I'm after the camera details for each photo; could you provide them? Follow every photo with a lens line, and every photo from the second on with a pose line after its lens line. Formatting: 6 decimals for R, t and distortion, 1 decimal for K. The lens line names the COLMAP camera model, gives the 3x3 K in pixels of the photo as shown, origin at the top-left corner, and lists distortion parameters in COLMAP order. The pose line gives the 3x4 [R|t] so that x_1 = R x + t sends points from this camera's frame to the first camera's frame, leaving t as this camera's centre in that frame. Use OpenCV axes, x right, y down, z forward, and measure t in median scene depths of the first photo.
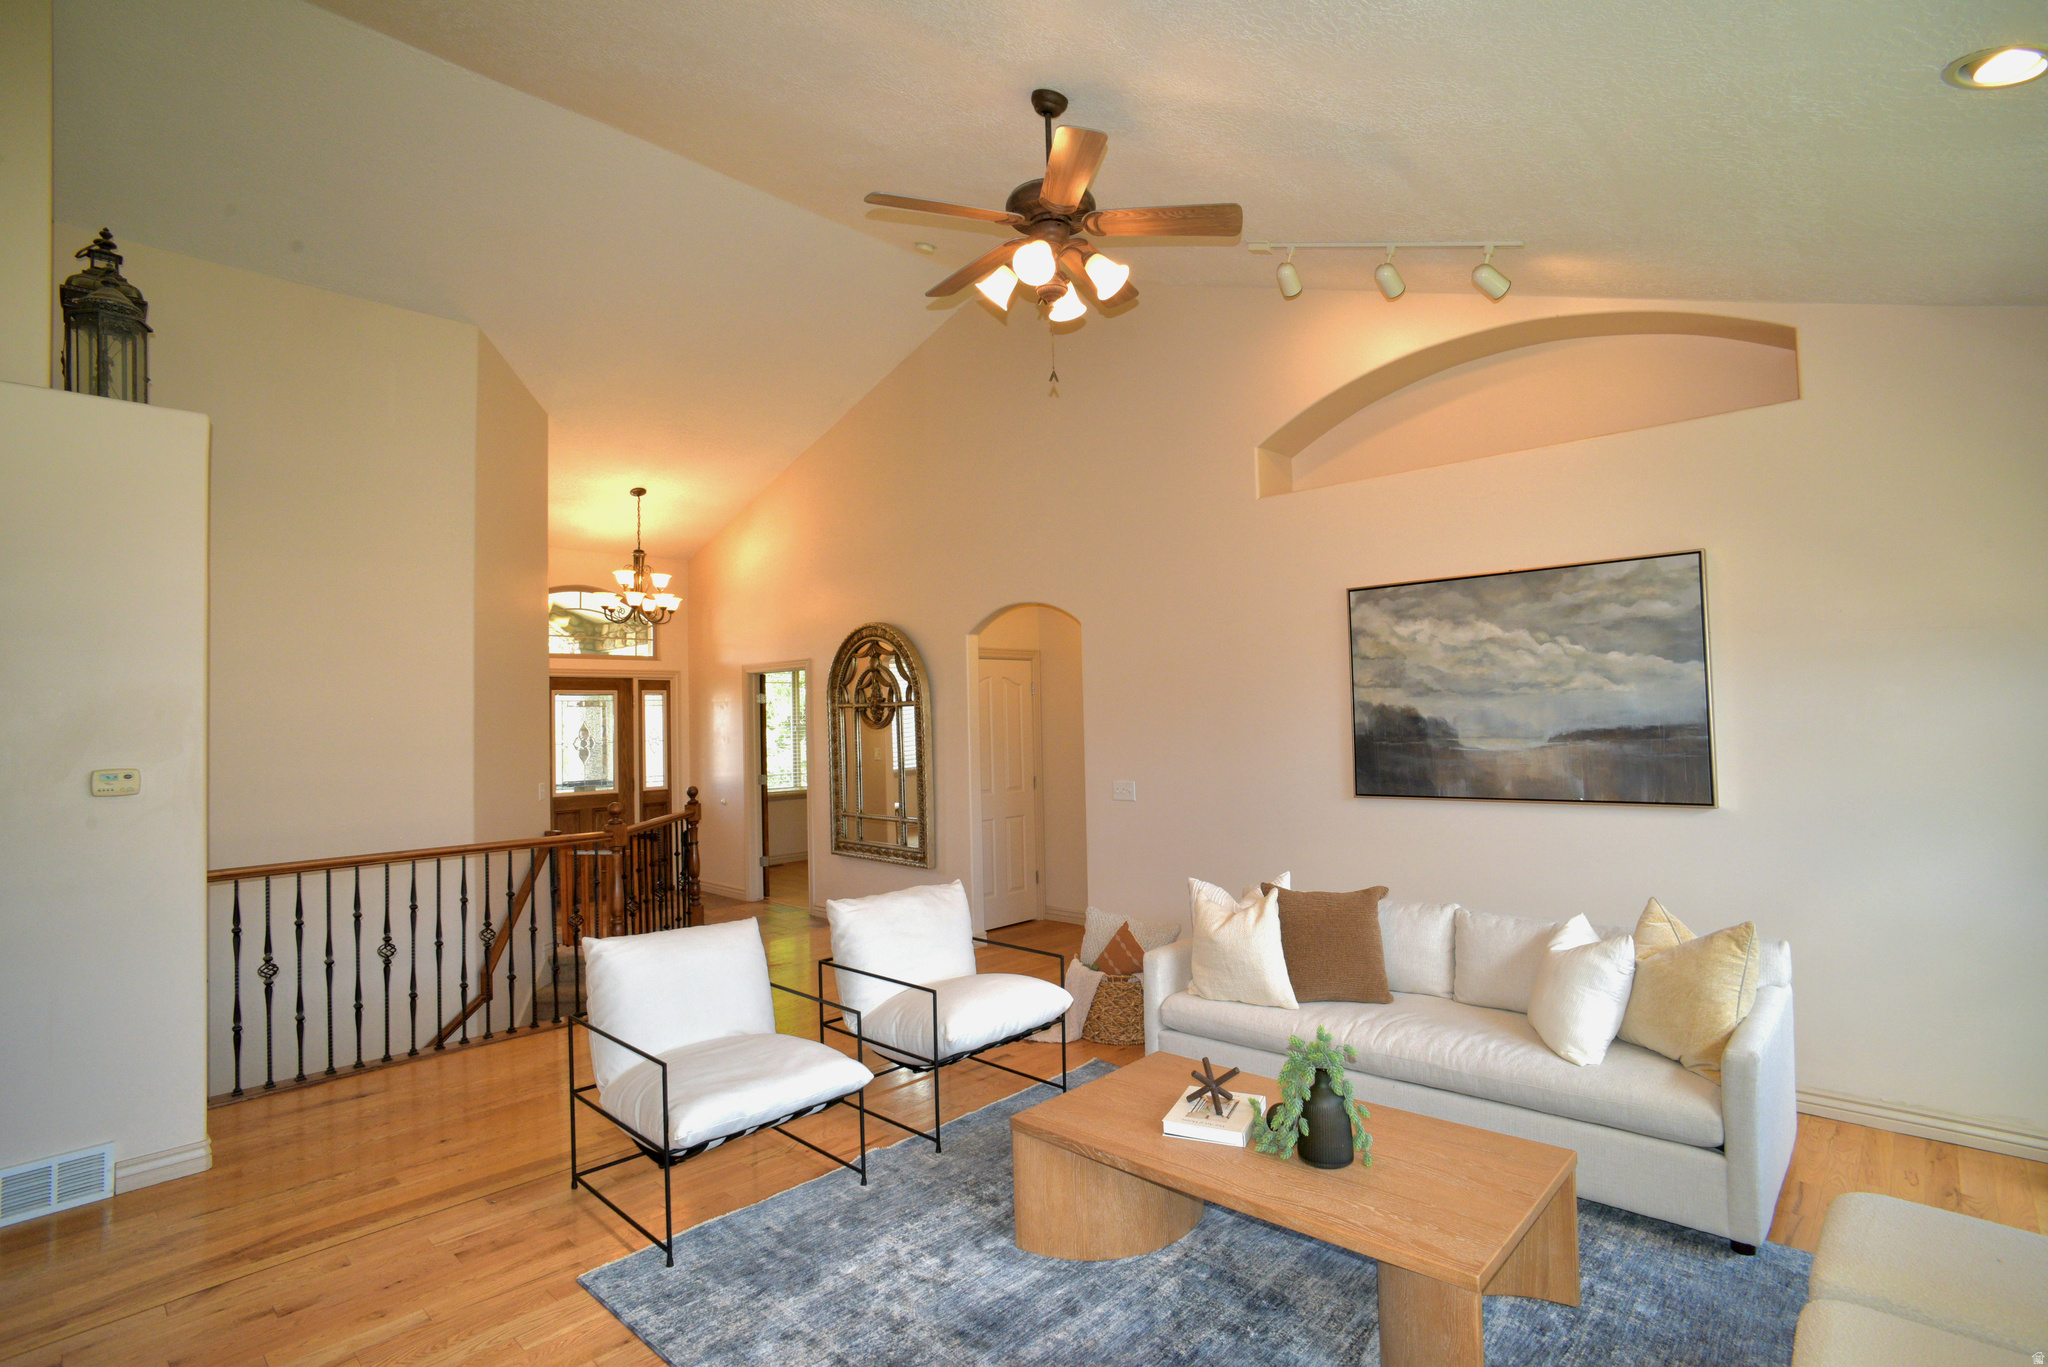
lens RADIAL K [[994.6, 0, 1047.9], [0, 994.6, 682.4], [0, 0, 1]] dist [-0.053795, 0.024423]
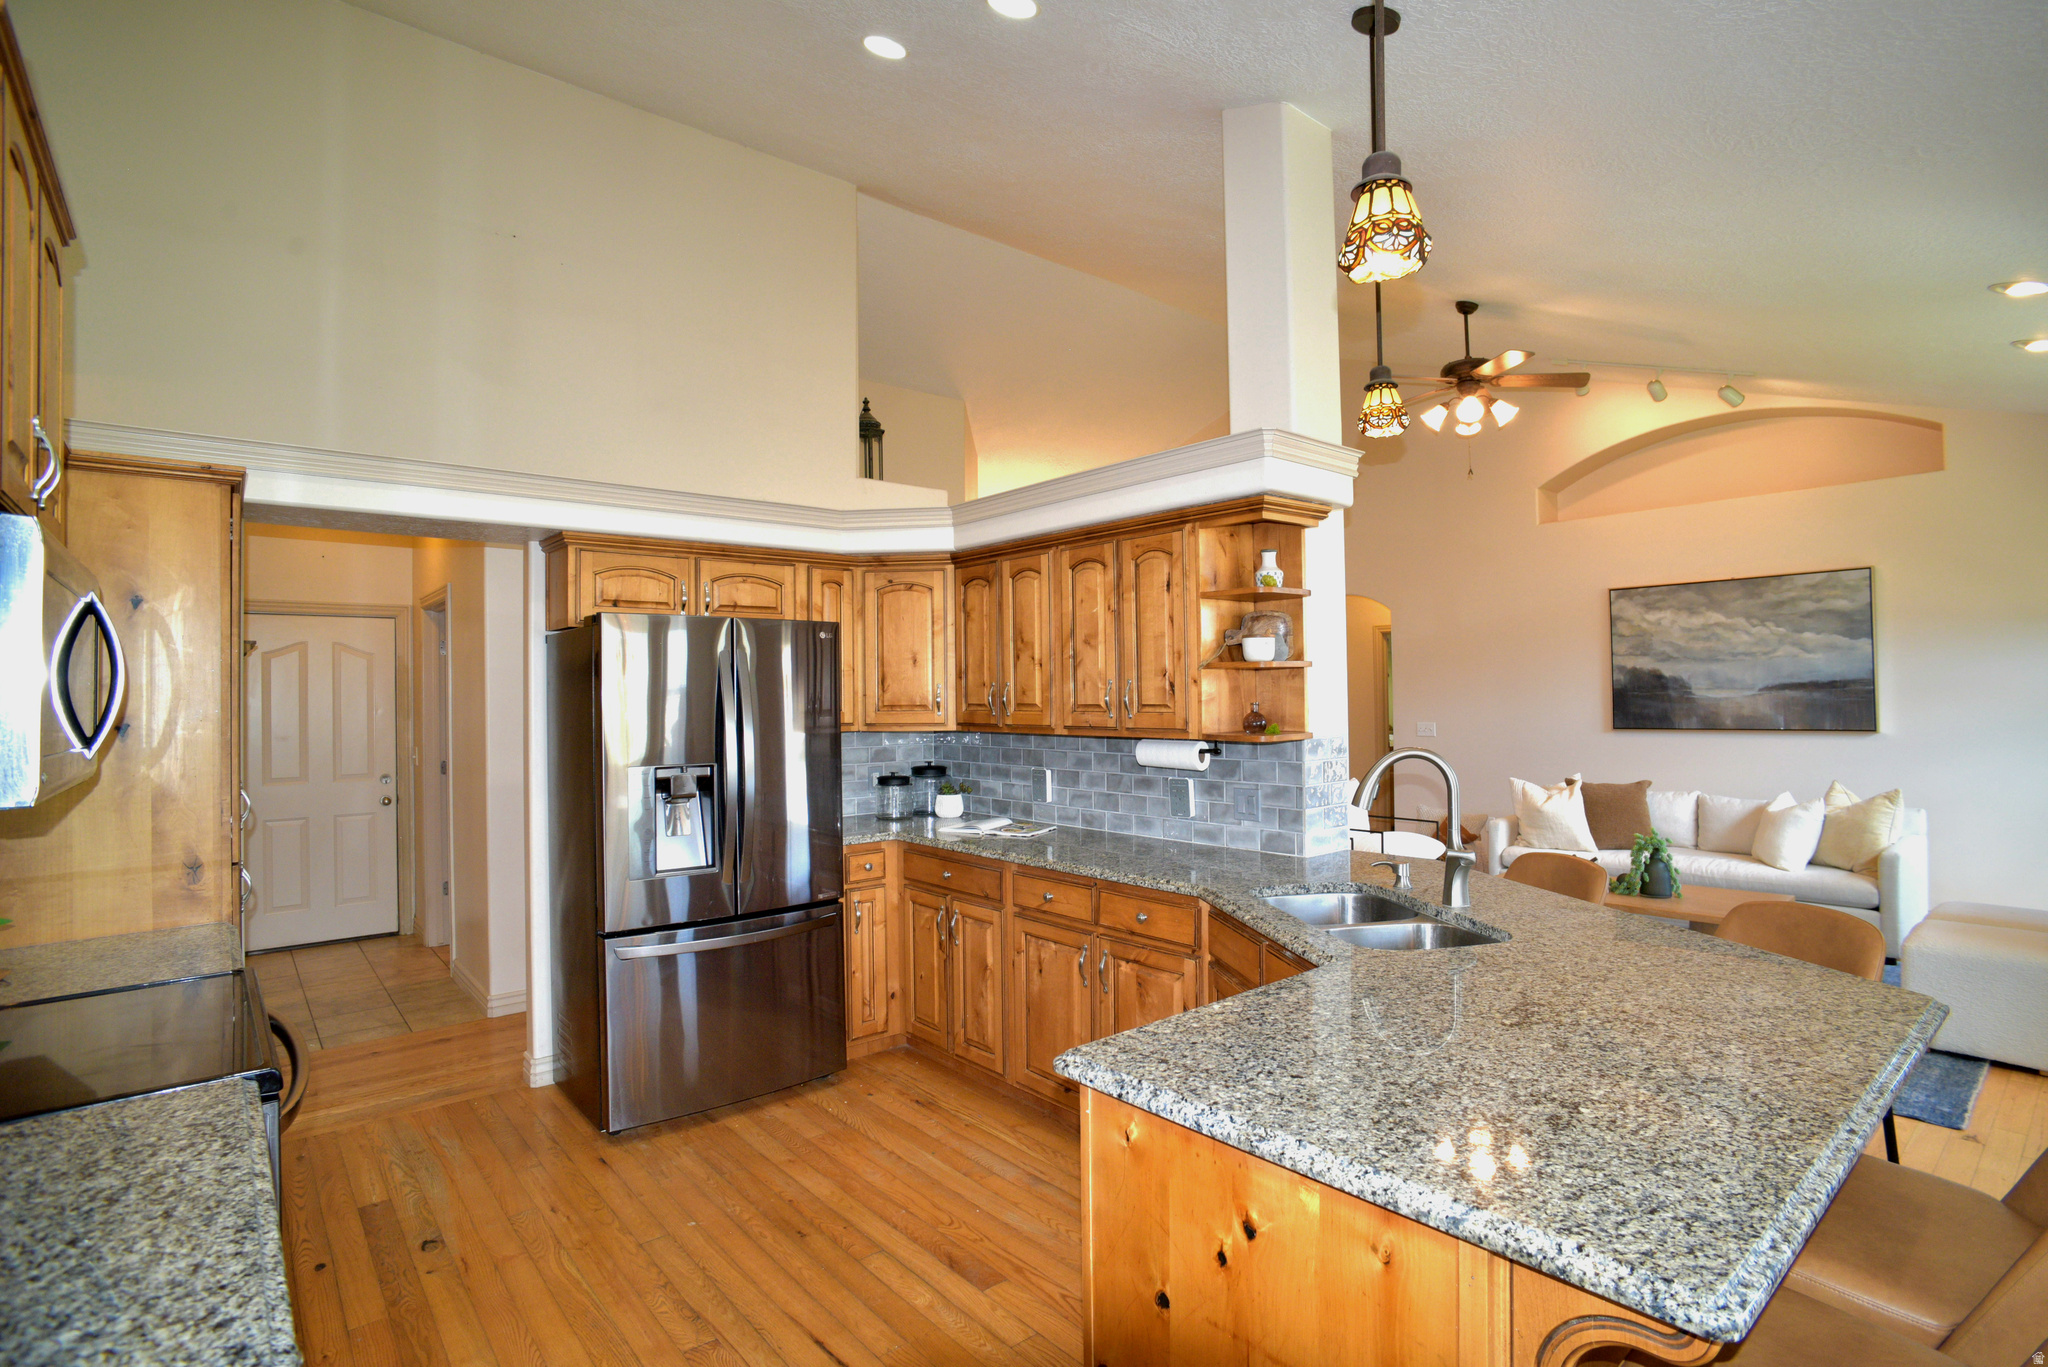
lens RADIAL K [[1000.4, 0, 1032.3], [0, 1000.4, 682.3], [0, 0, 1]] dist [-0.069962, 0.038308]
pose [[0.992885, 0.007817, -0.118824, -0.423337], [-0.005264, 0.999749, 0.021792, 0.019446], [0.118965, -0.021011, 0.992676, -0.623452]]
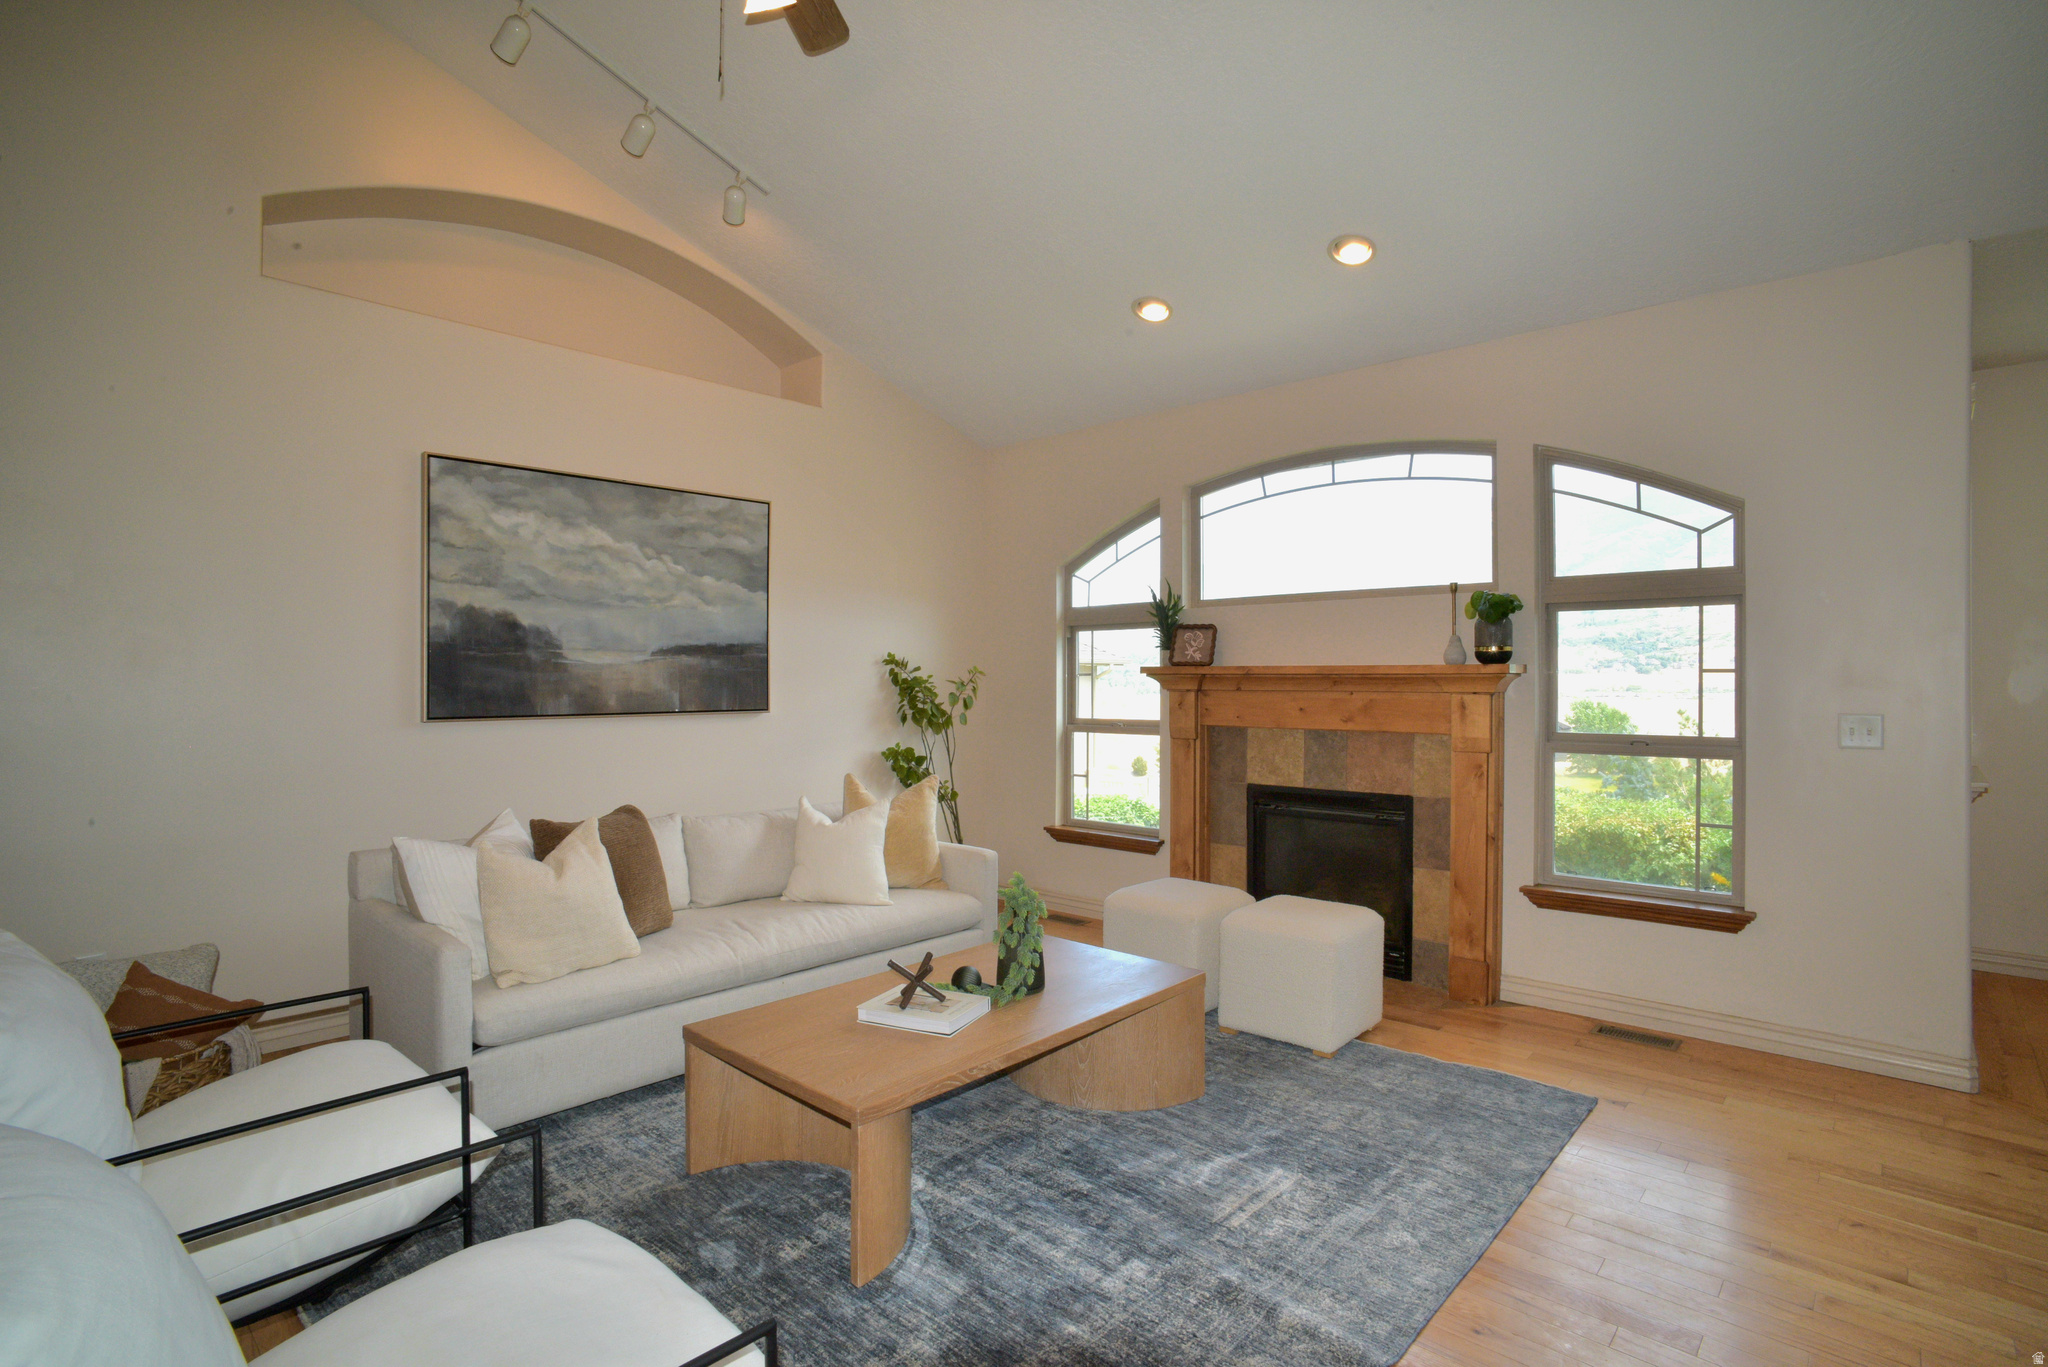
lens RADIAL K [[1000.4, 0, 1032.3], [0, 1000.4, 682.3], [0, 0, 1]] dist [-0.069962, 0.038308]
pose [[-0.008294, 0.023815, 0.999682, -0.518607], [-0.034726, 0.999107, -0.024089, 0.097995], [-0.999362, -0.034915, -0.007459, 0.601337]]
